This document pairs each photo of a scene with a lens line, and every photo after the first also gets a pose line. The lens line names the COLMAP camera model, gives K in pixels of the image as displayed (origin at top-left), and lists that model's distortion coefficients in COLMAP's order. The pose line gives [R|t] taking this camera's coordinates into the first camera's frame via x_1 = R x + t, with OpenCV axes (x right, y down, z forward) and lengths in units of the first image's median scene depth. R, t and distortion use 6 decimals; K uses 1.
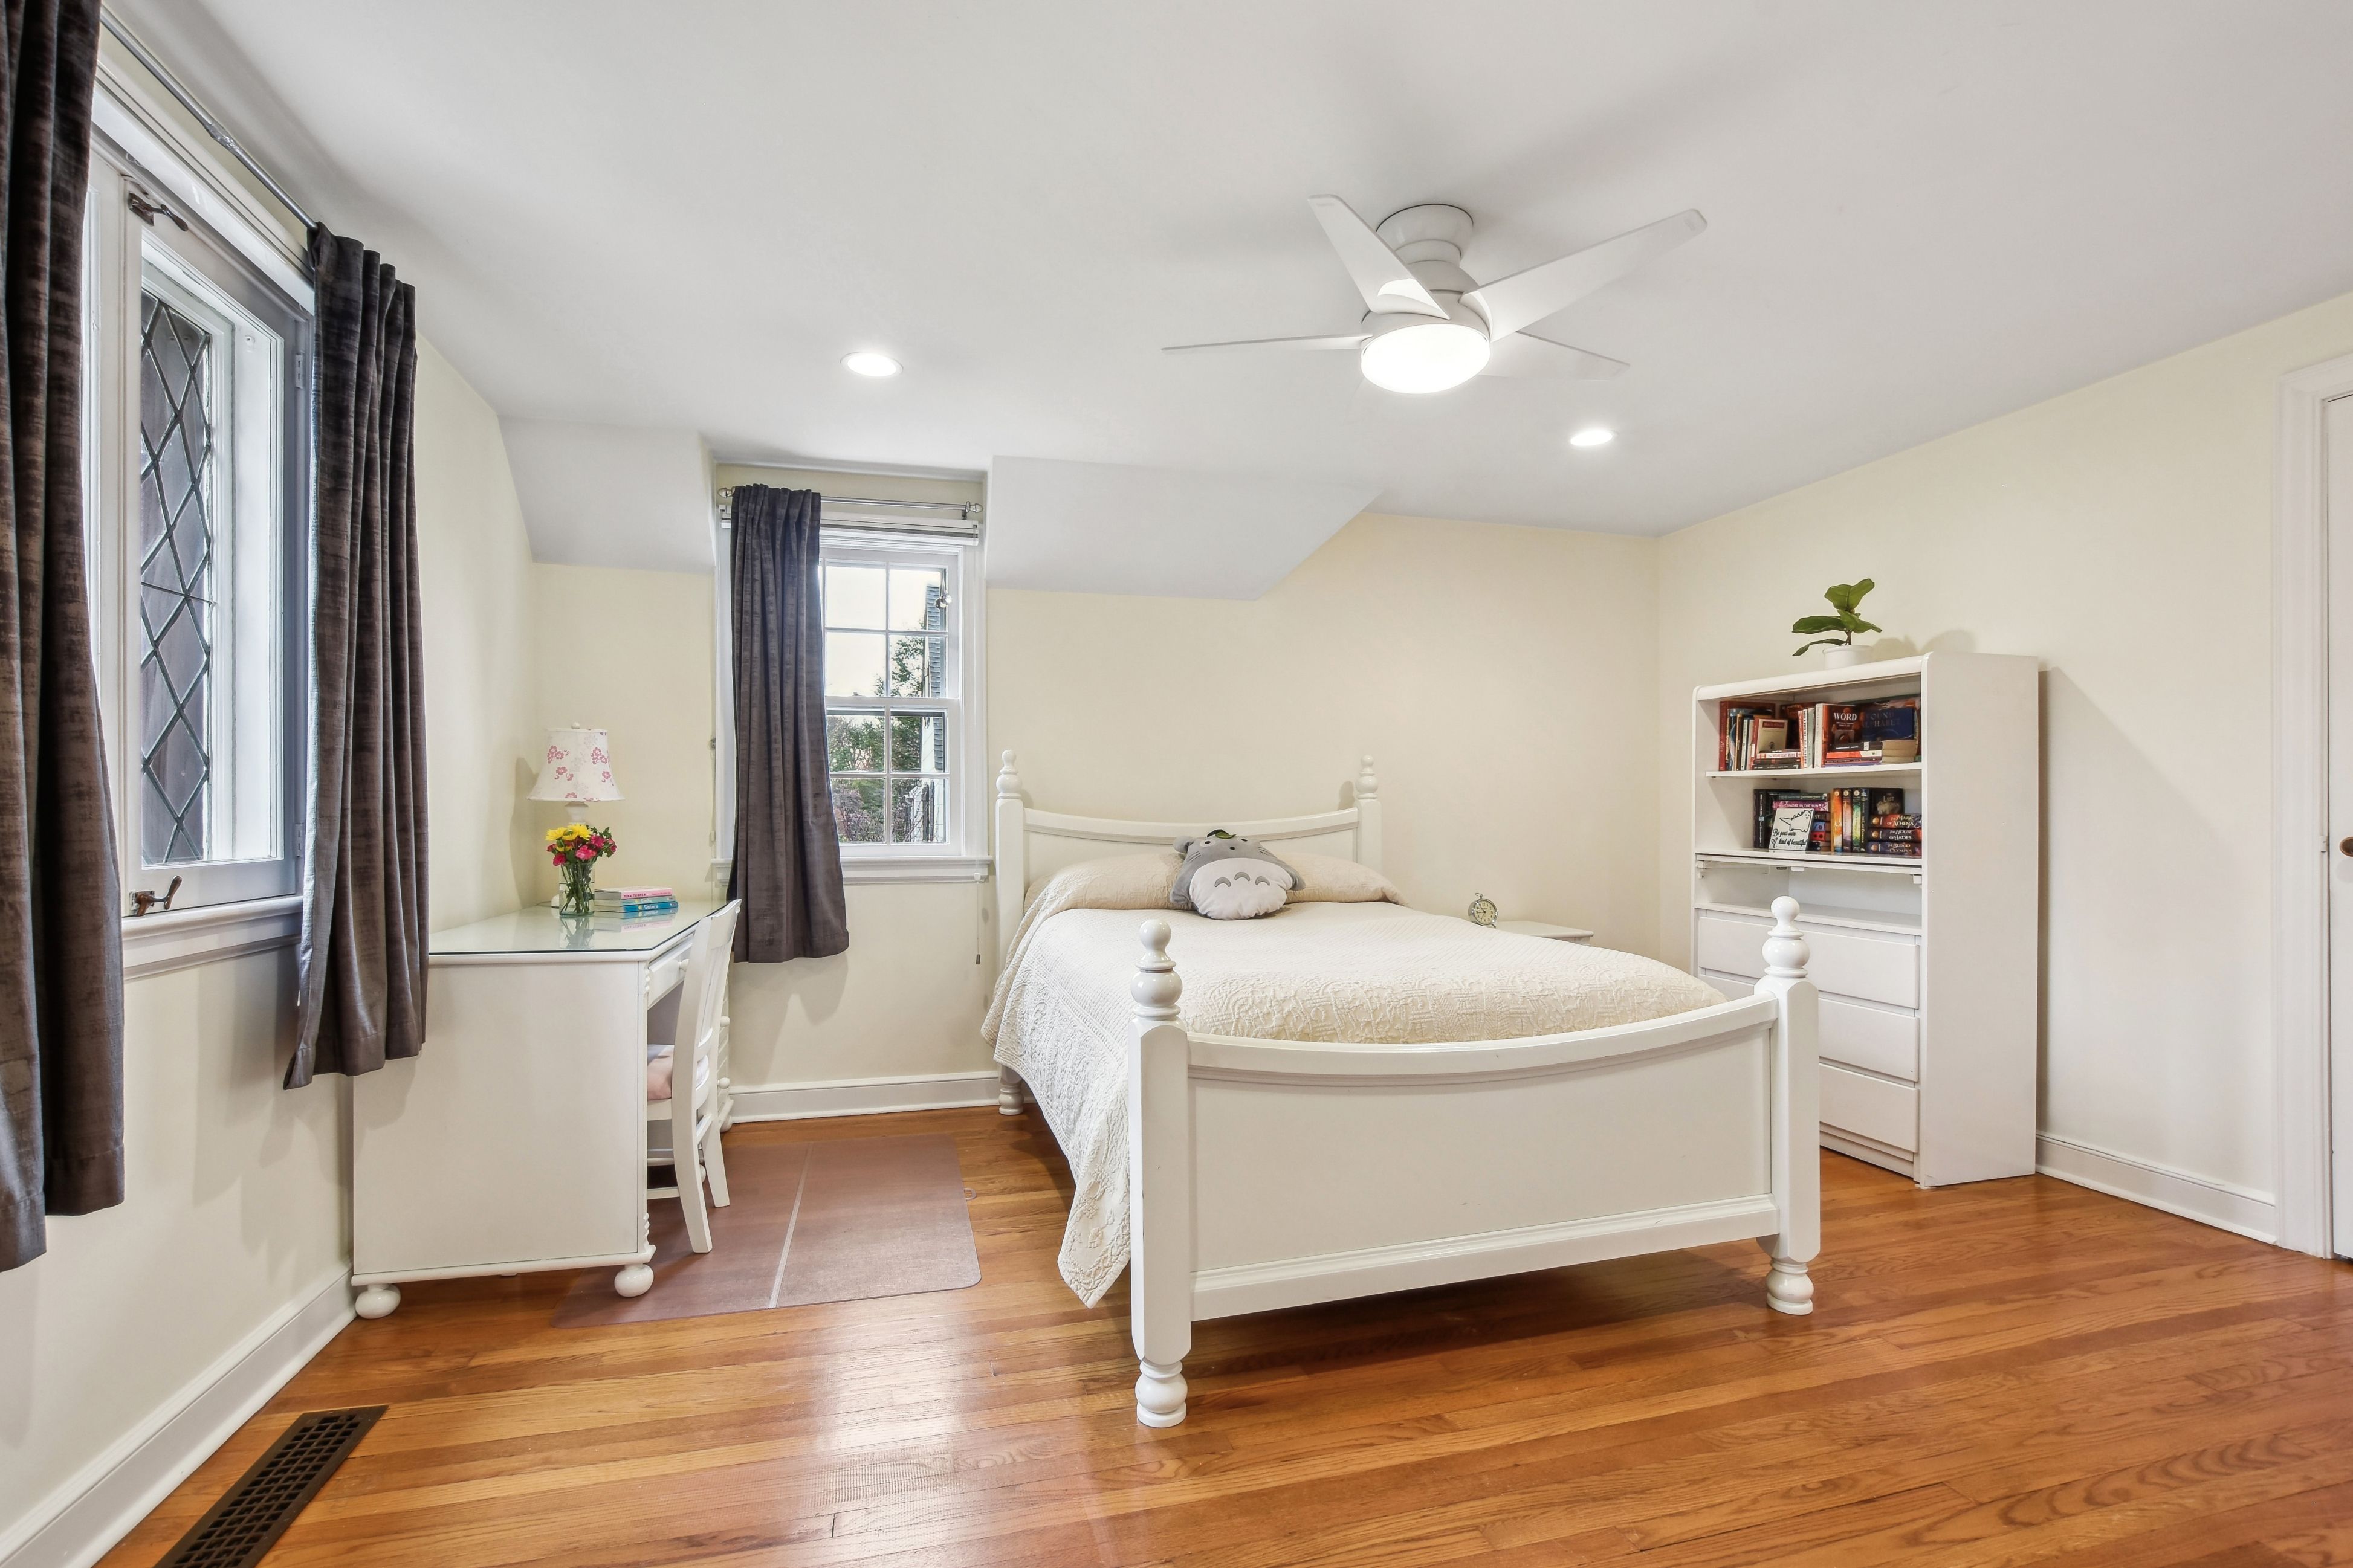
lens RADIAL K [[1061.2, 0, 1189.8], [0, 1061.2, 799.0], [0, 0, 1]] dist [-0.017793, 0.001422]
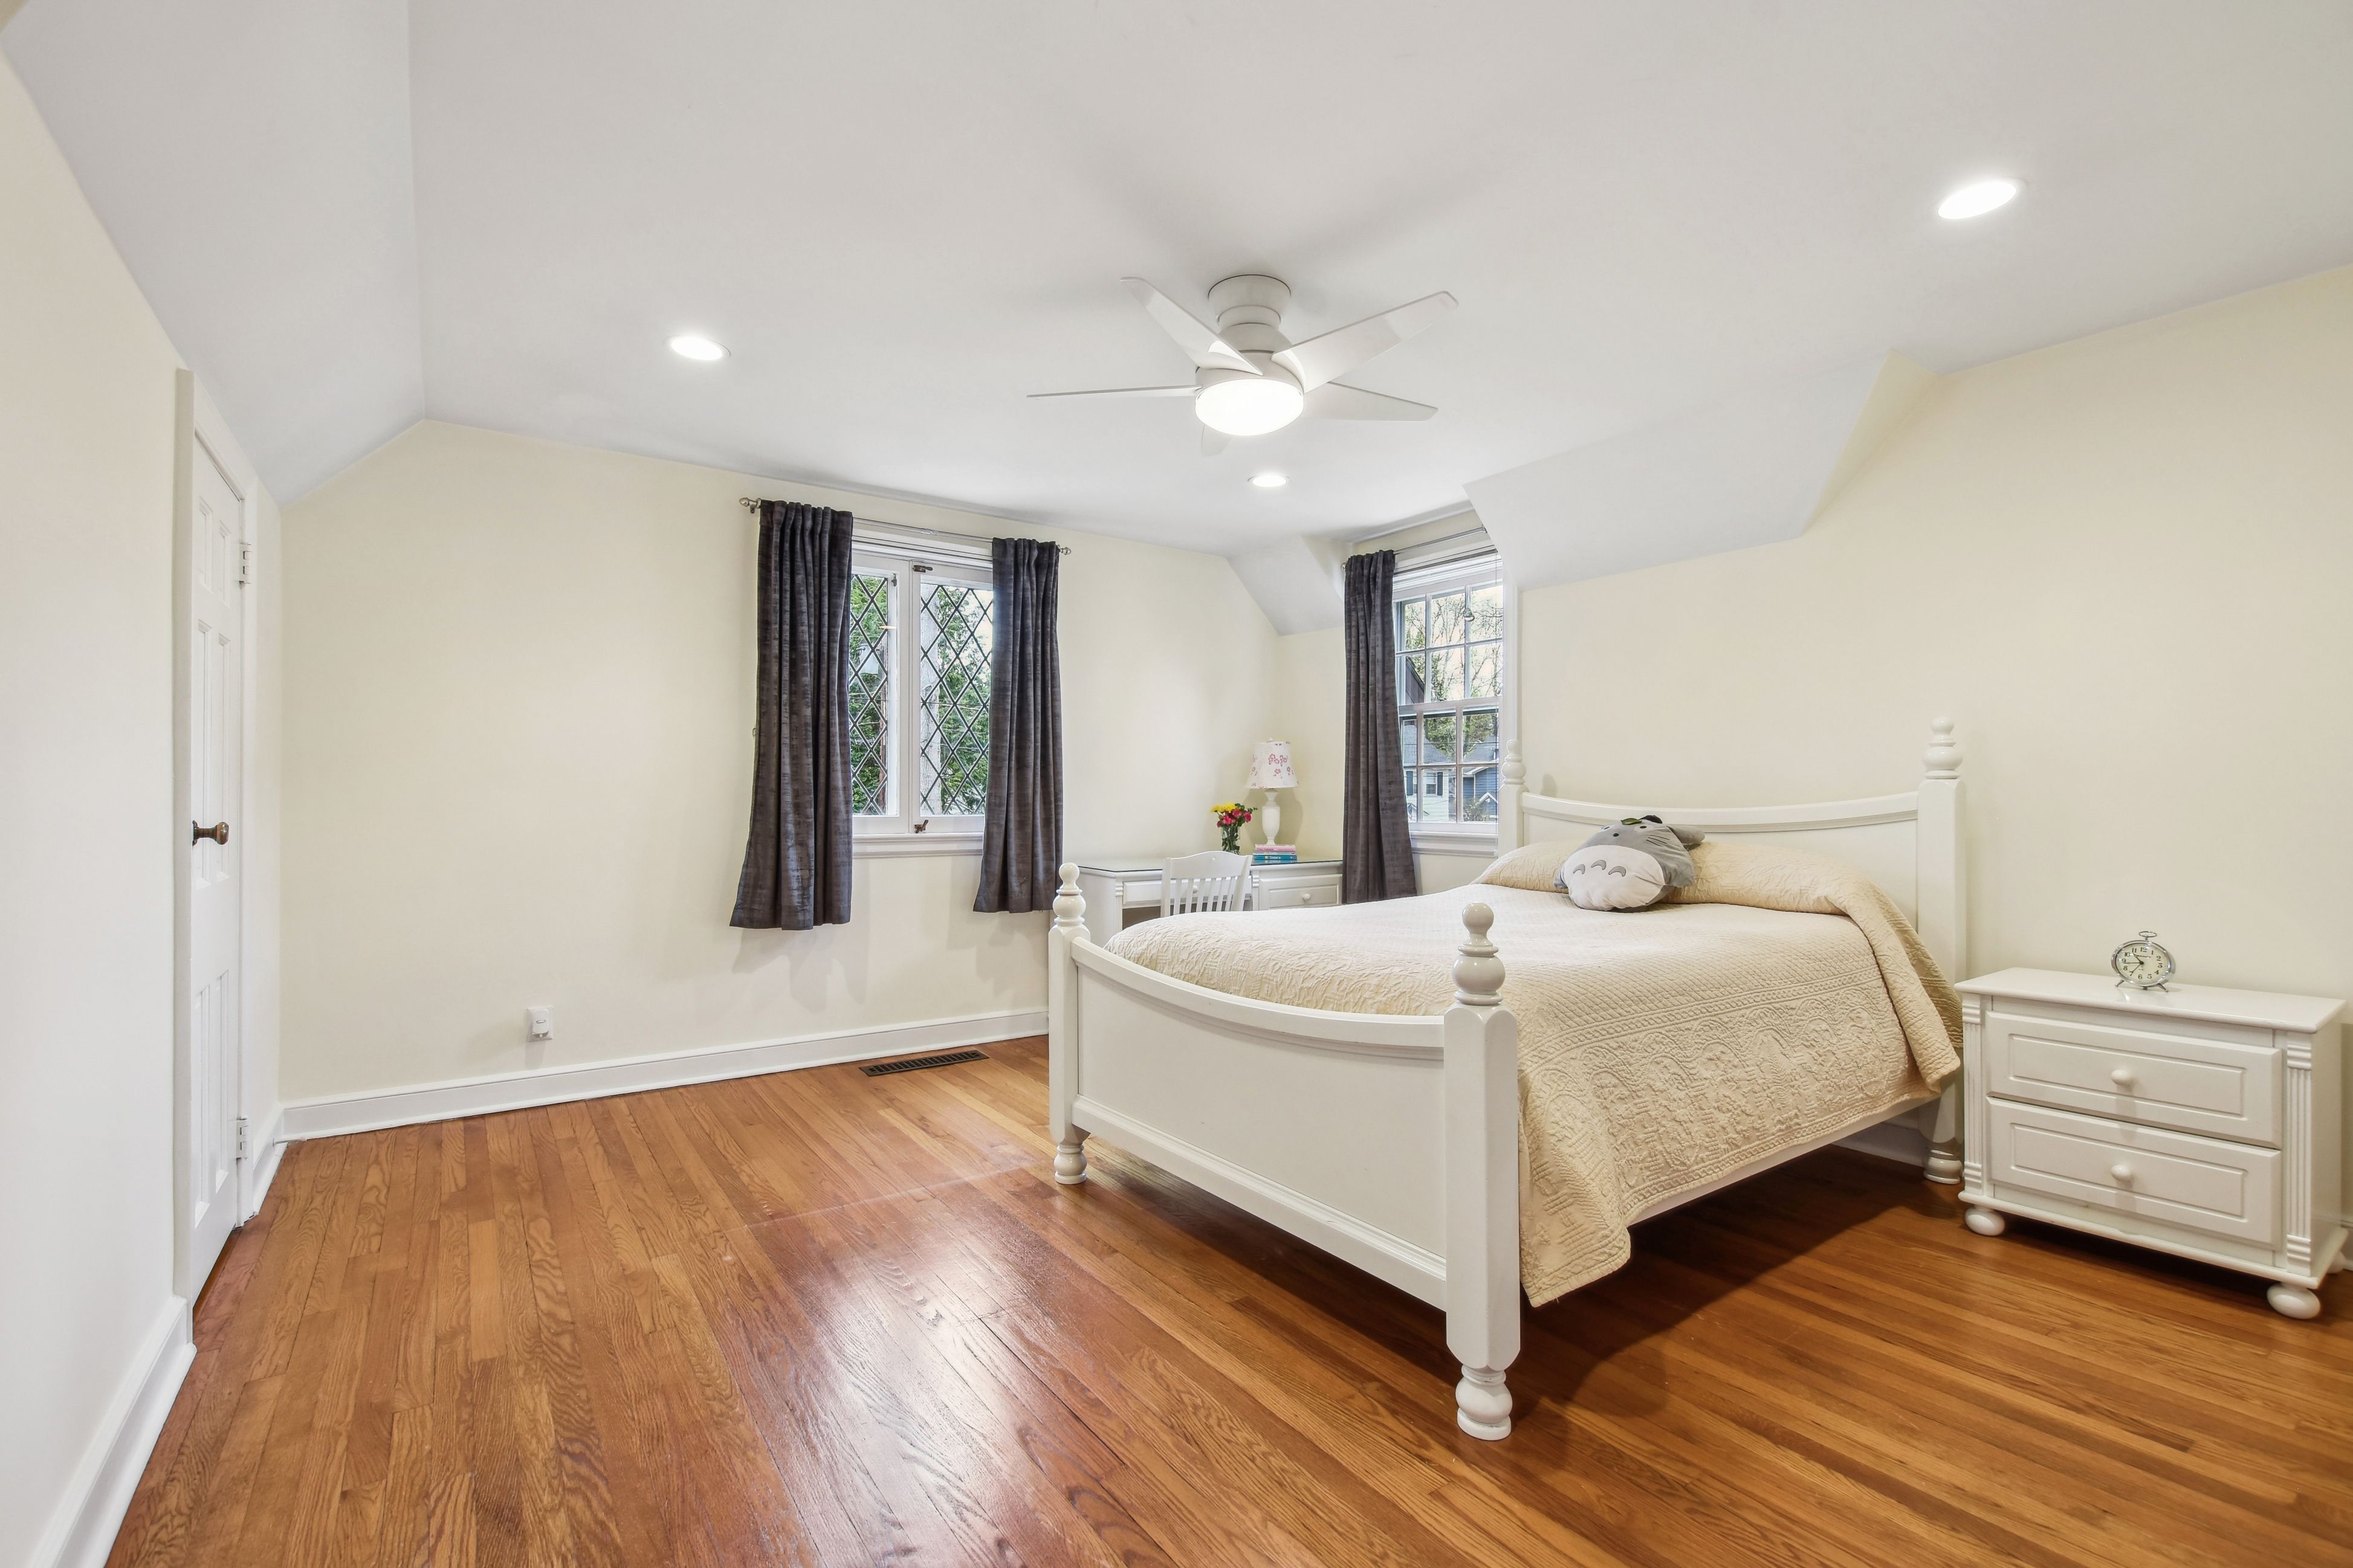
lens RADIAL K [[1061.2, 0, 1192.5], [0, 1061.2, 790.8], [0, 0, 1]] dist [-0.017793, 0.001422]
pose [[0.327945, -0.002335, -0.944694, 1.314274], [0.009302, 0.999956, 0.000758, 0.005318], [0.944651, -0.009036, 0.327953, 0.568694]]
